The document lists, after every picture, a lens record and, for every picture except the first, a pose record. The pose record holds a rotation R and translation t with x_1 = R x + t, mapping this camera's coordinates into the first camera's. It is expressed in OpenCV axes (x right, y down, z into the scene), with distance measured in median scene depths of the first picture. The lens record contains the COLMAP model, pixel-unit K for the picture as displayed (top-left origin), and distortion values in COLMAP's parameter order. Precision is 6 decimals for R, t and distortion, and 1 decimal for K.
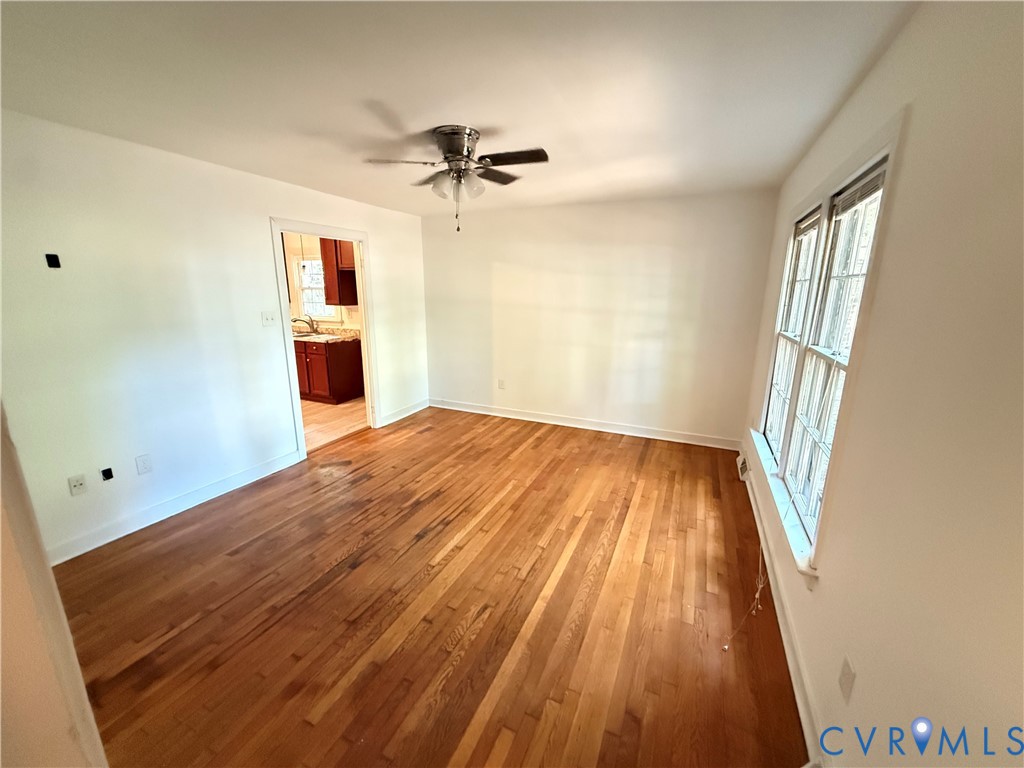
lens RADIAL K [[408.8, 0, 510.1], [0, 408.8, 383.8], [0, 0, 1]] dist [0.000513, 0.000055]
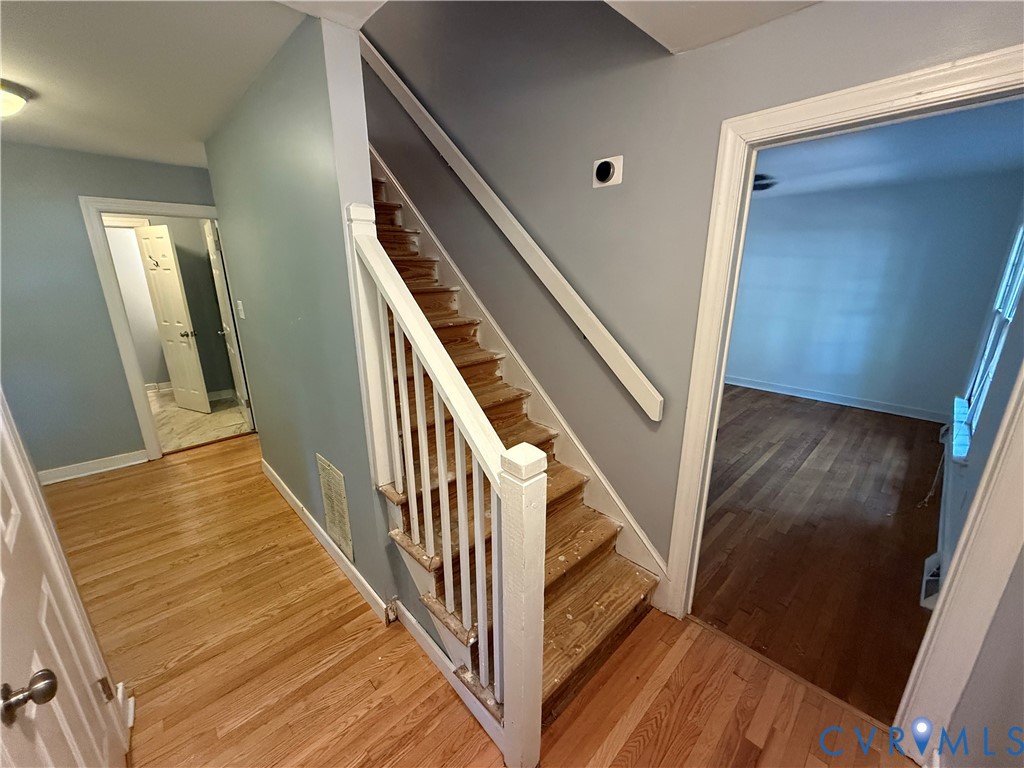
lens RADIAL K [[408.8, 0, 510.1], [0, 408.8, 383.8], [0, 0, 1]] dist [0.000513, 0.000055]
pose [[0.928115, 0.092735, -0.360558, -0.137953], [-0.074984, 0.995196, 0.062946, 0.091284], [0.364663, -0.031385, 0.930610, -0.462375]]
